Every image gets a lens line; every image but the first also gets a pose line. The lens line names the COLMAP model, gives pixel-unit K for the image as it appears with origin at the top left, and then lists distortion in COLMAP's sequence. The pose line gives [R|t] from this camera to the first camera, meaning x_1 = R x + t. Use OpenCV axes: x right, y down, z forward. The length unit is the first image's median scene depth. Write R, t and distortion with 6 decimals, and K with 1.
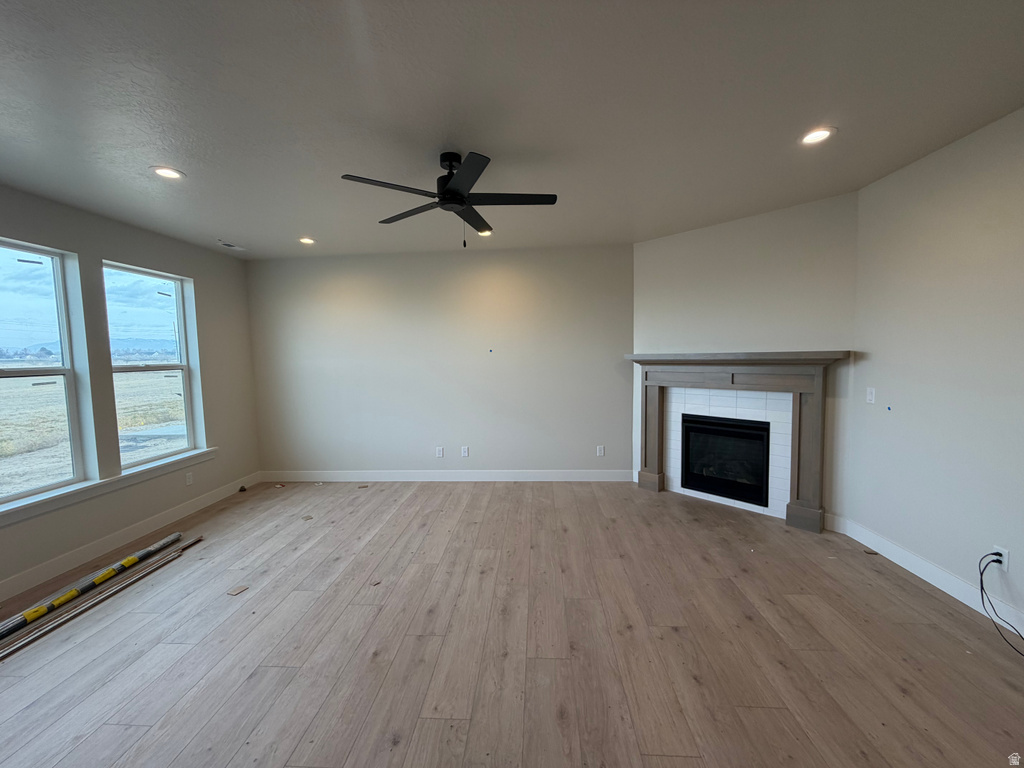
lens RADIAL K [[408.0, 0, 512.0], [0, 408.0, 384.0], [0, 0, 1]] dist [-0.000192, 0.000037]
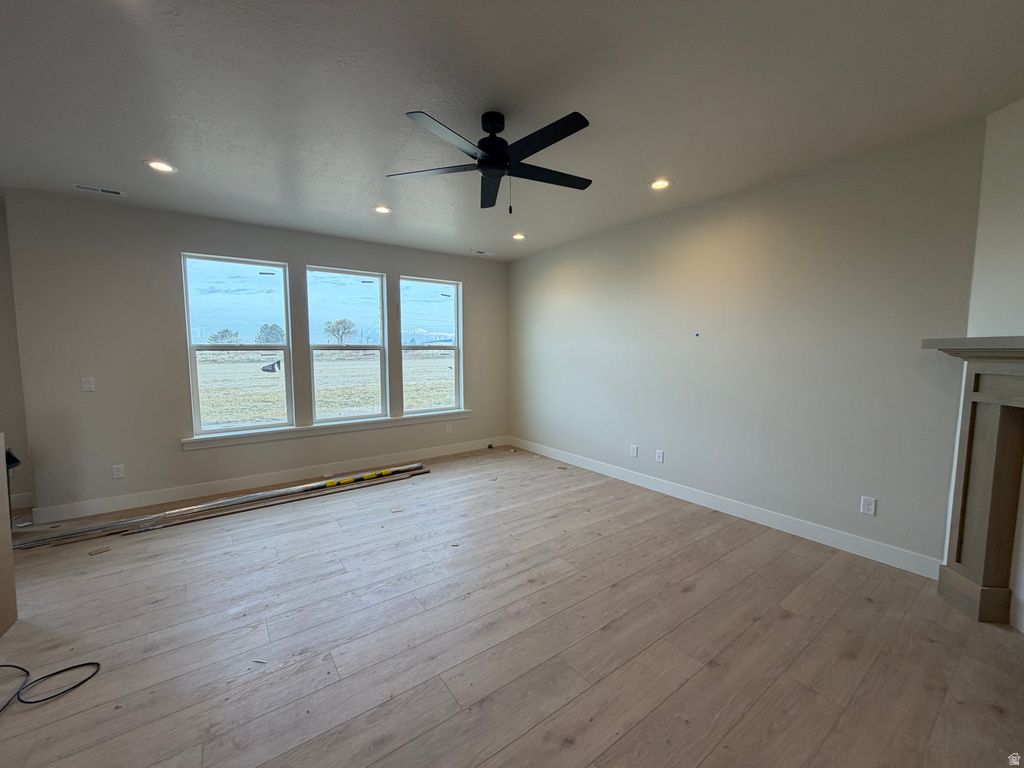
lens RADIAL K [[408.6, 0, 512.8], [0, 408.6, 386.8], [0, 0, 1]] dist [0.001573, 0.000047]
pose [[0.638663, 0.089187, -0.764301, 0.388268], [-0.068009, 0.995916, 0.059385, -0.006574], [0.766476, 0.014052, 0.642120, 0.279439]]
